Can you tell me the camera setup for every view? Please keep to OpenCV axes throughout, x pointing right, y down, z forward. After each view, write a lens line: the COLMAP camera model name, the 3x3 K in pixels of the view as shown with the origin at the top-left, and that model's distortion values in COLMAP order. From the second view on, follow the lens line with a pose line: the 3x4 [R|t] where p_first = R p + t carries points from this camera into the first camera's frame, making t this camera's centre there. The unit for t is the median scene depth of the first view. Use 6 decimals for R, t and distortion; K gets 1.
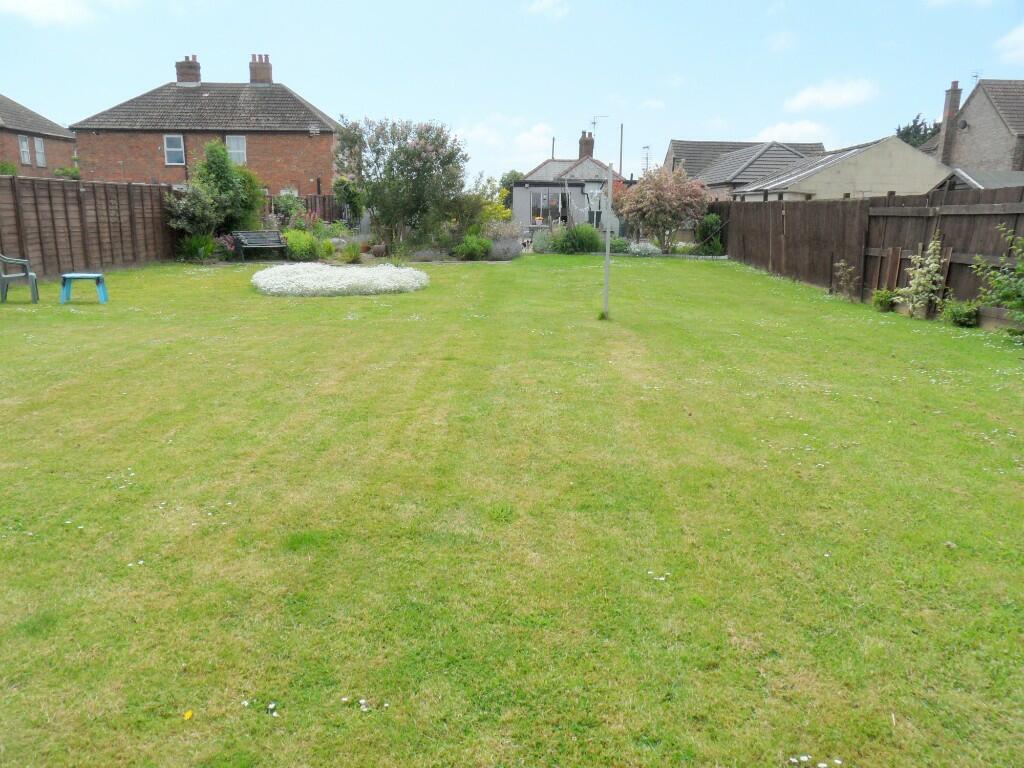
lens RADIAL K [[759.2, 0, 515.3], [0, 759.2, 381.2], [0, 0, 1]] dist [-0.027226, 0.030869]
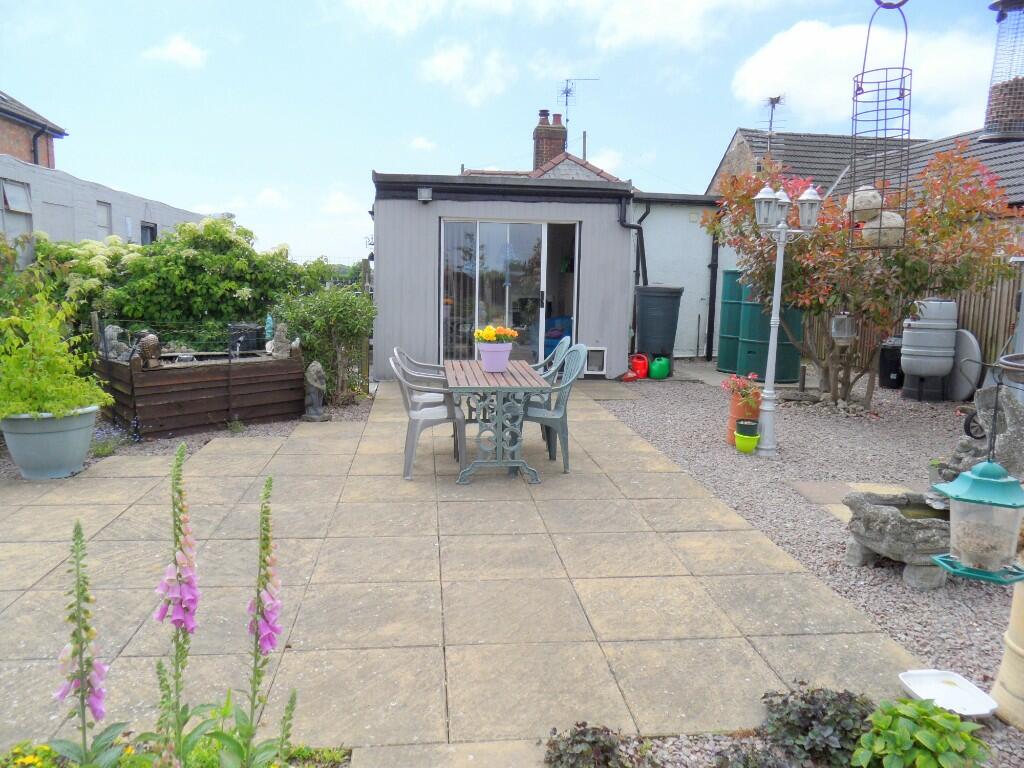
lens RADIAL K [[759.2, 0, 507.4], [0, 759.2, 384.4], [0, 0, 1]] dist [-0.027226, 0.030869]
pose [[0.992133, -0.016714, 0.124070, 0.008560], [0.026127, 0.996869, -0.074635, -0.145468], [-0.122434, 0.077289, 0.989463, 0.629720]]
